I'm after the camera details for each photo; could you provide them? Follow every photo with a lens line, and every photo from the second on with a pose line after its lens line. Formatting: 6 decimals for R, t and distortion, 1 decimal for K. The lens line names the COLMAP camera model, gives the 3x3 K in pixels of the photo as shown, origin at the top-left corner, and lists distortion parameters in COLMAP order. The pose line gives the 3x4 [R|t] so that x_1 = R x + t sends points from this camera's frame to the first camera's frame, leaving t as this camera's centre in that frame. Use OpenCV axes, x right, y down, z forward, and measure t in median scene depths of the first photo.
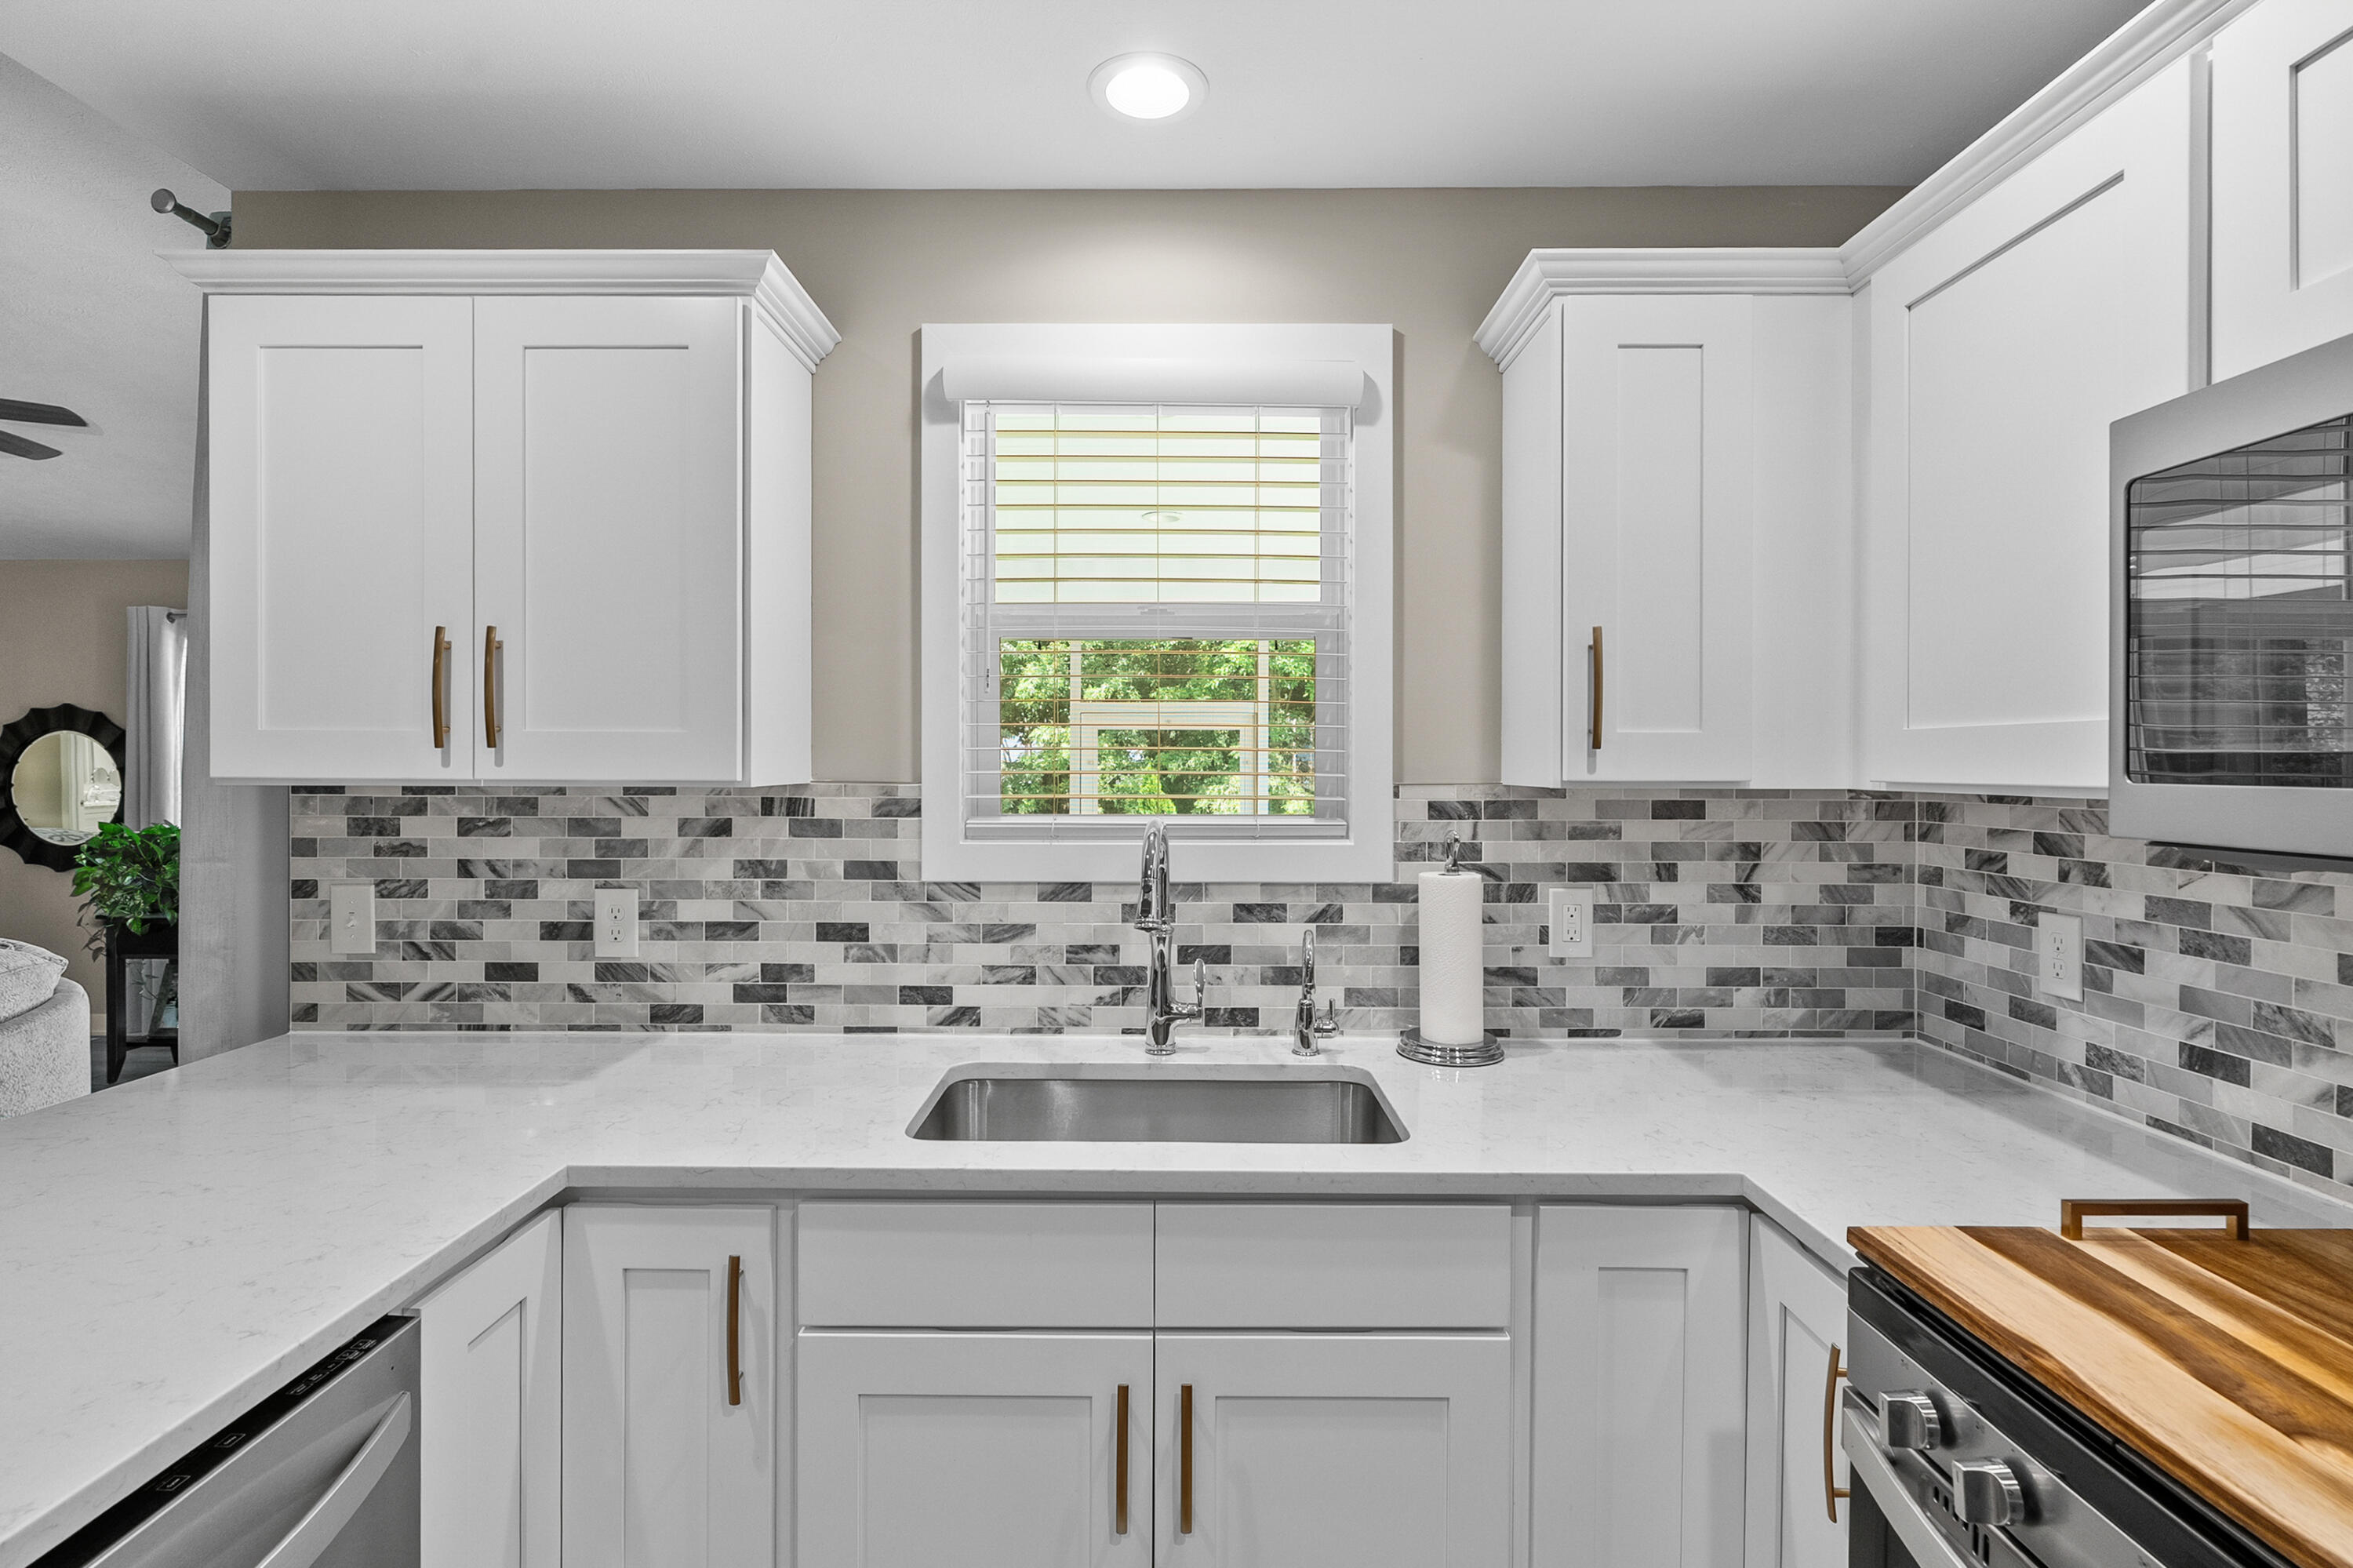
lens RADIAL K [[1115.9, 0, 1171.6], [0, 1115.9, 770.5], [0, 0, 1]] dist [-0.010368, 0.005424]
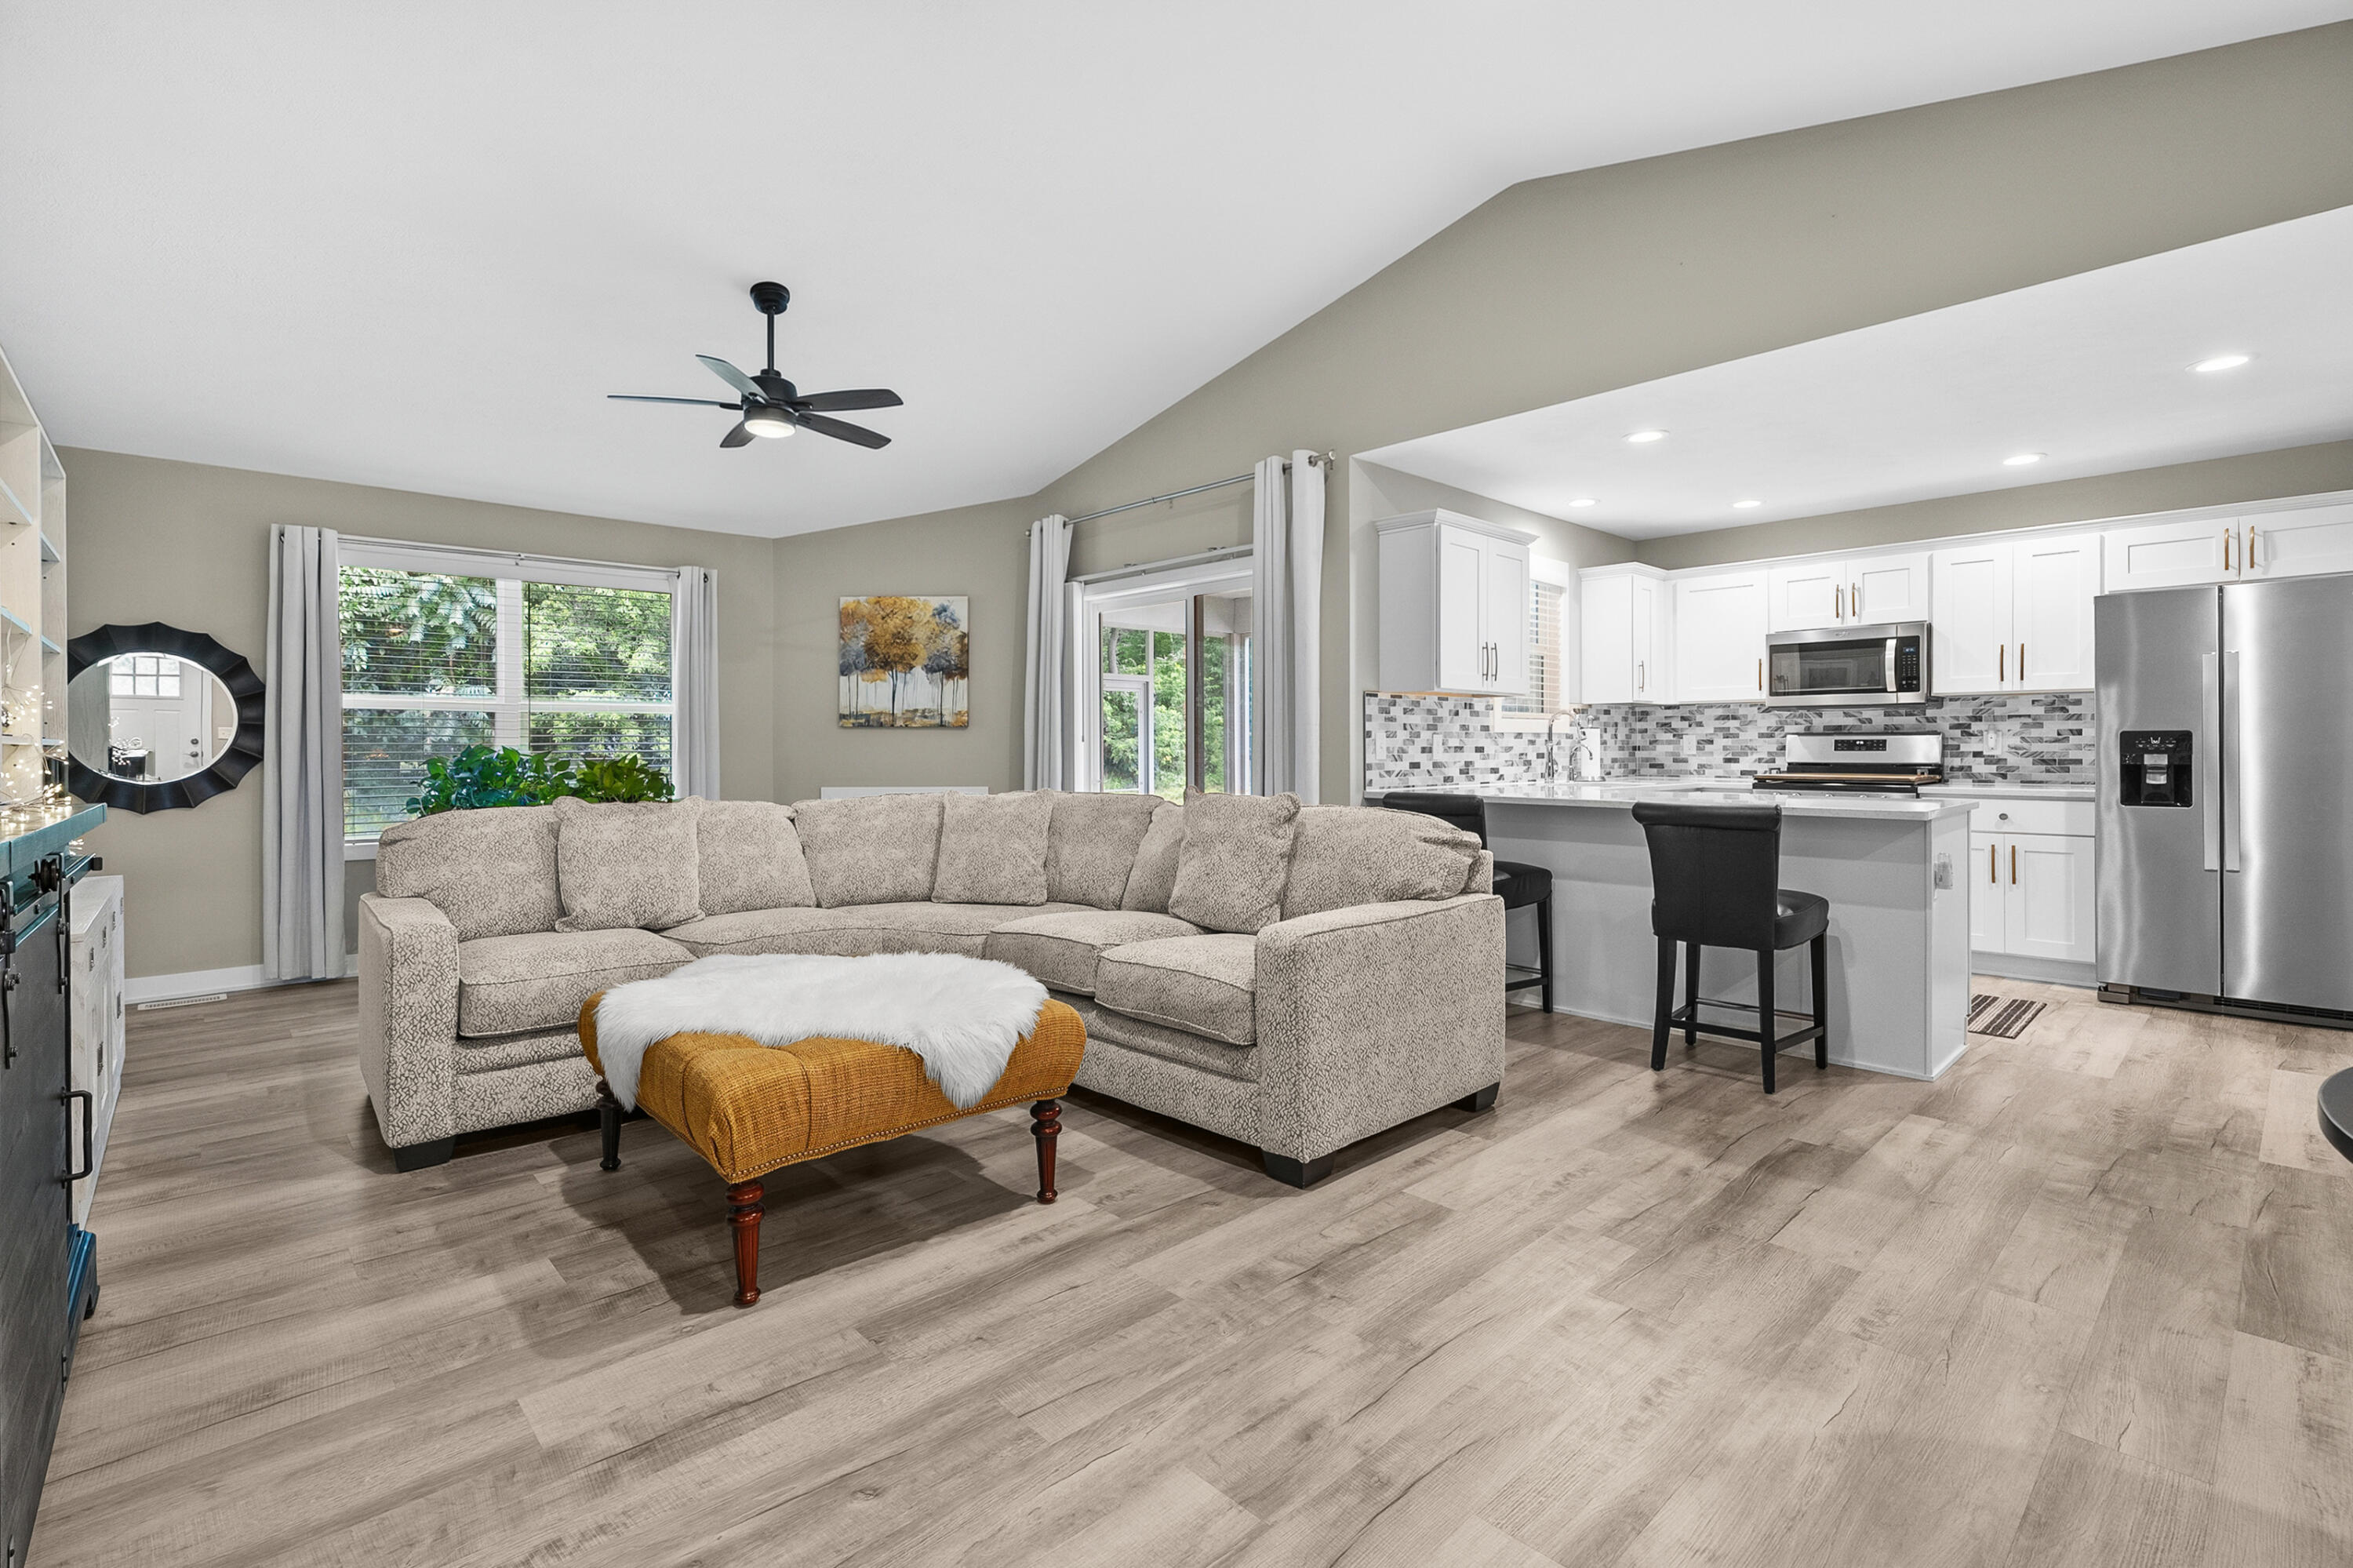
lens RADIAL K [[1062.9, 0, 1177.8], [0, 1062.9, 749.2], [0, 0, 1]] dist [-0.002710, 0.000707]
pose [[0.720579, -0.006976, 0.693337, -2.793343], [0.010027, 0.999950, -0.000361, 0.137502], [-0.693300, 0.007212, 0.720613, -0.455043]]
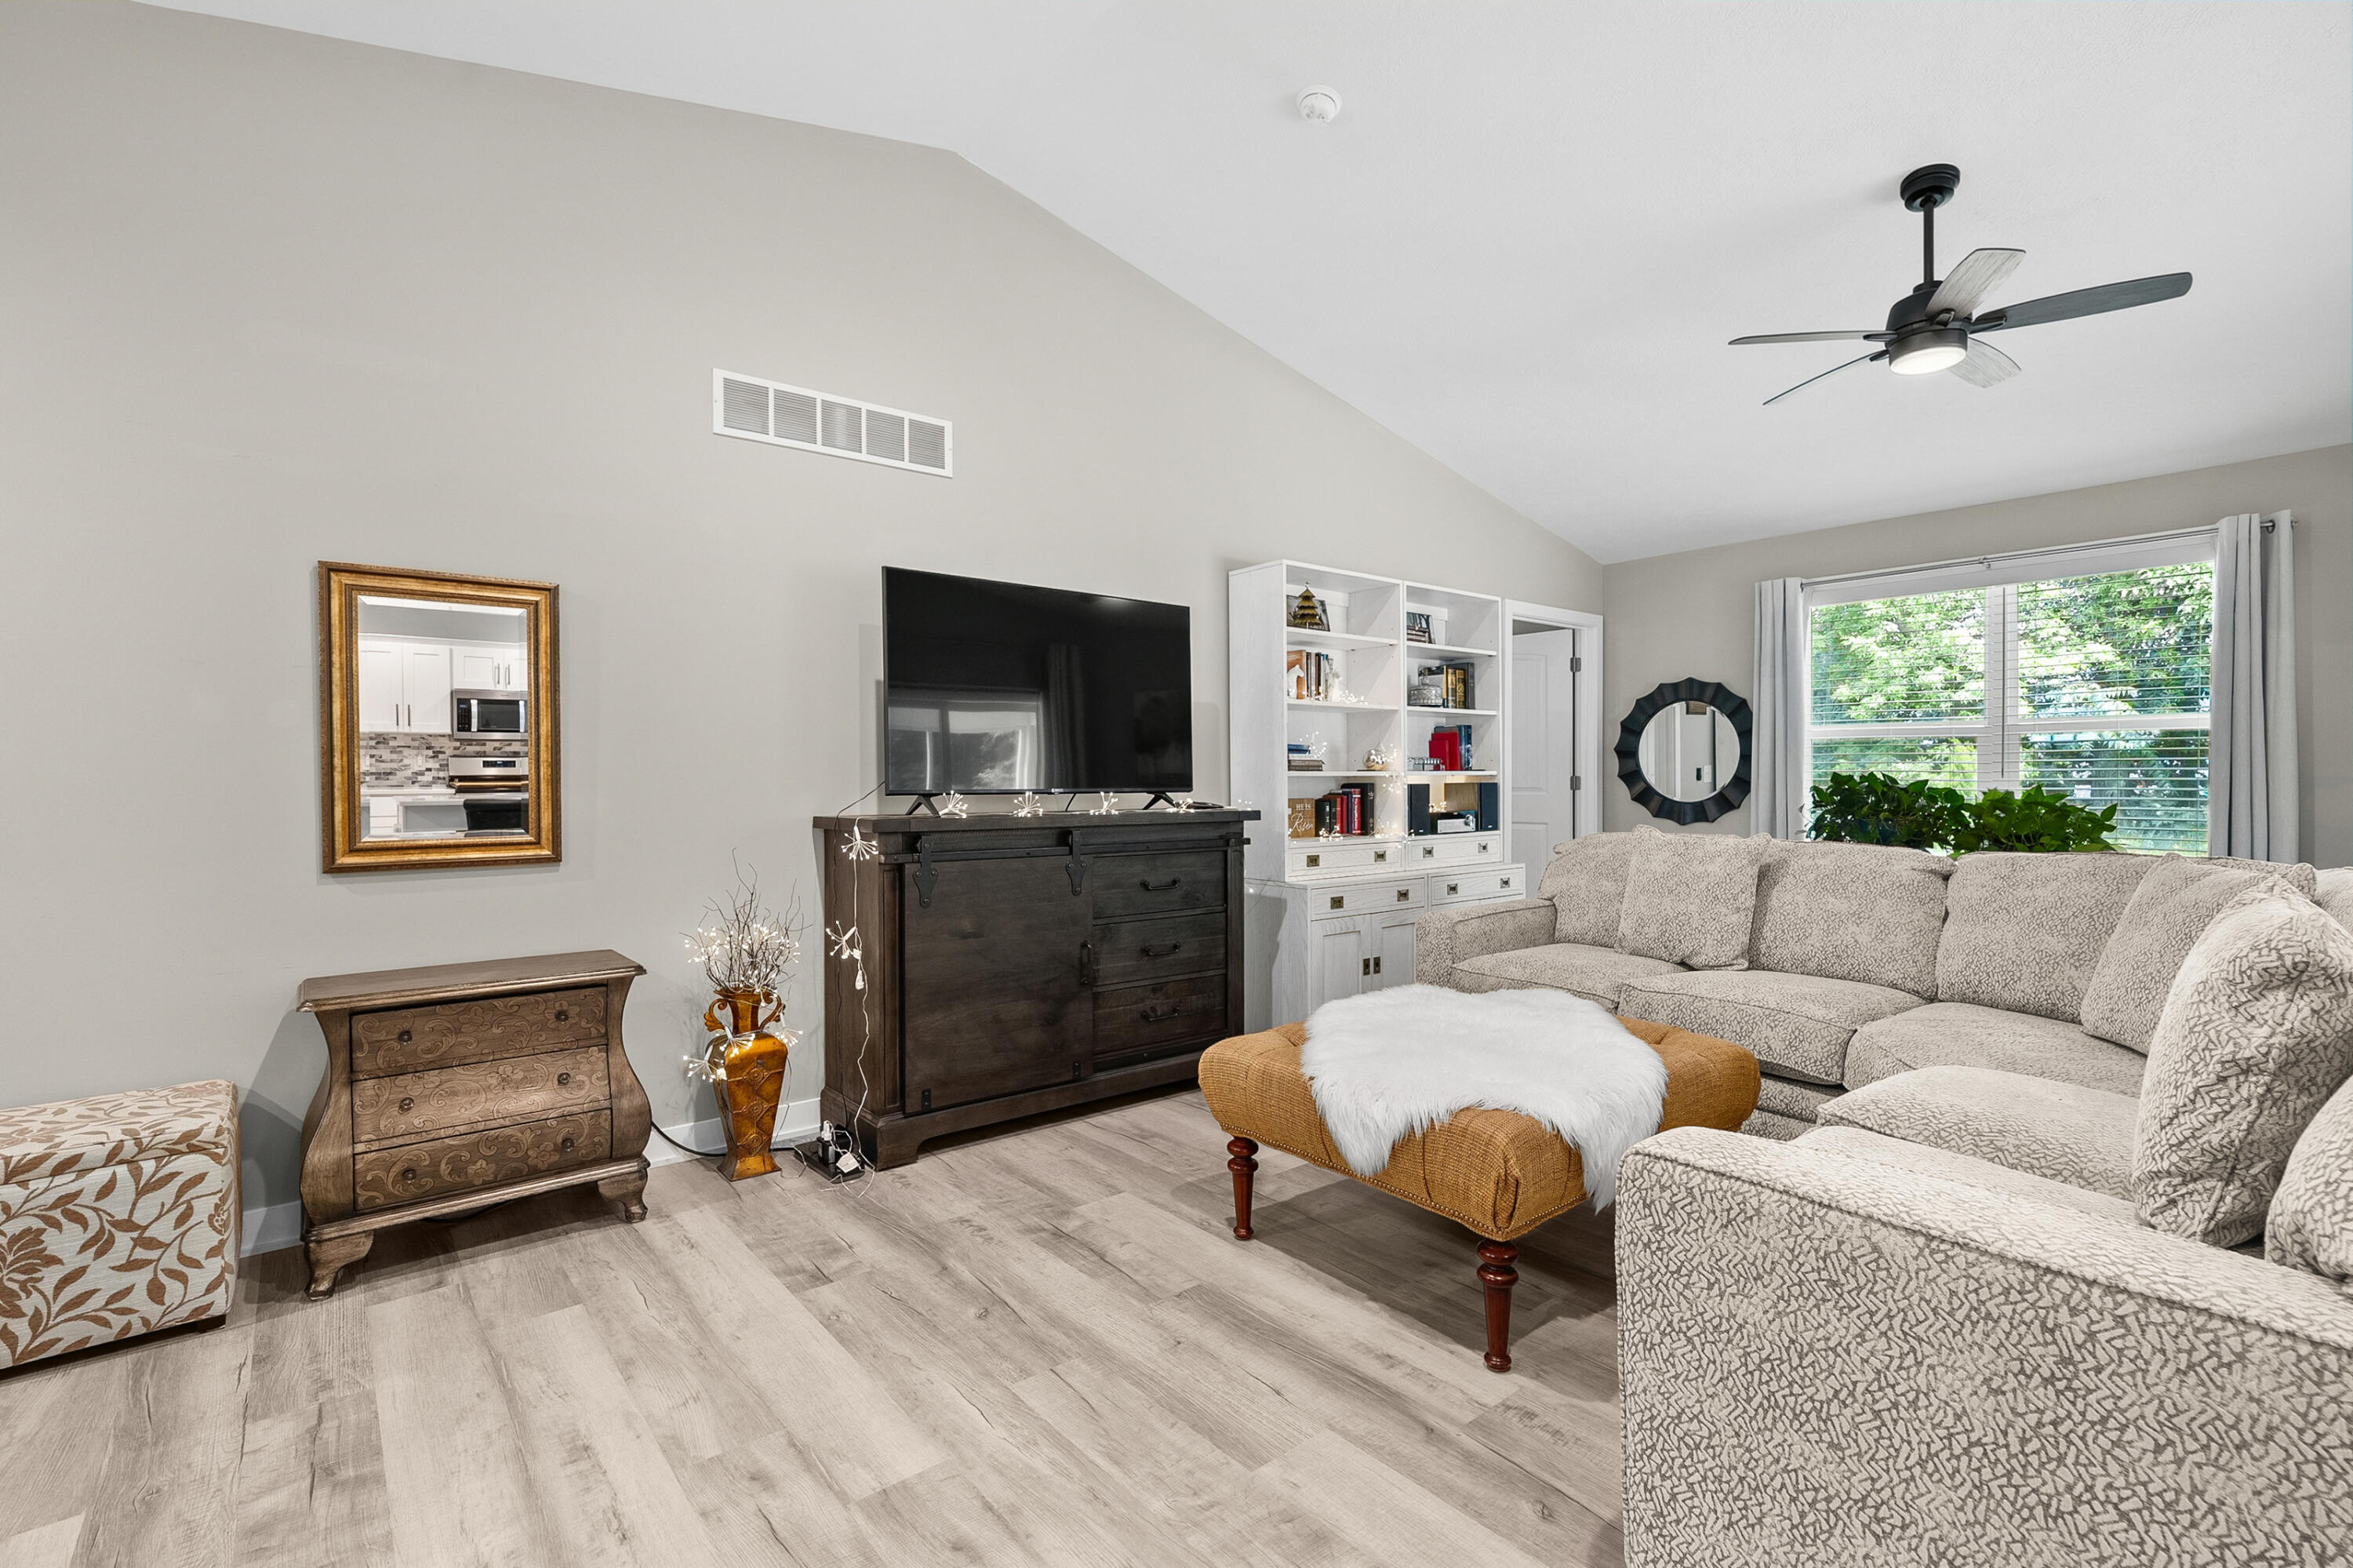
lens RADIAL K [[1057.7, 0, 1176.5], [0, 1057.7, 784.0], [0, 0, 1]] dist [-0.000883, 0.000080]
pose [[0.651654, 0.001656, -0.758515, -1.447363], [0.000918, 0.999995, 0.002973, 0.127318], [0.758516, -0.002634, 0.651649, -0.292785]]
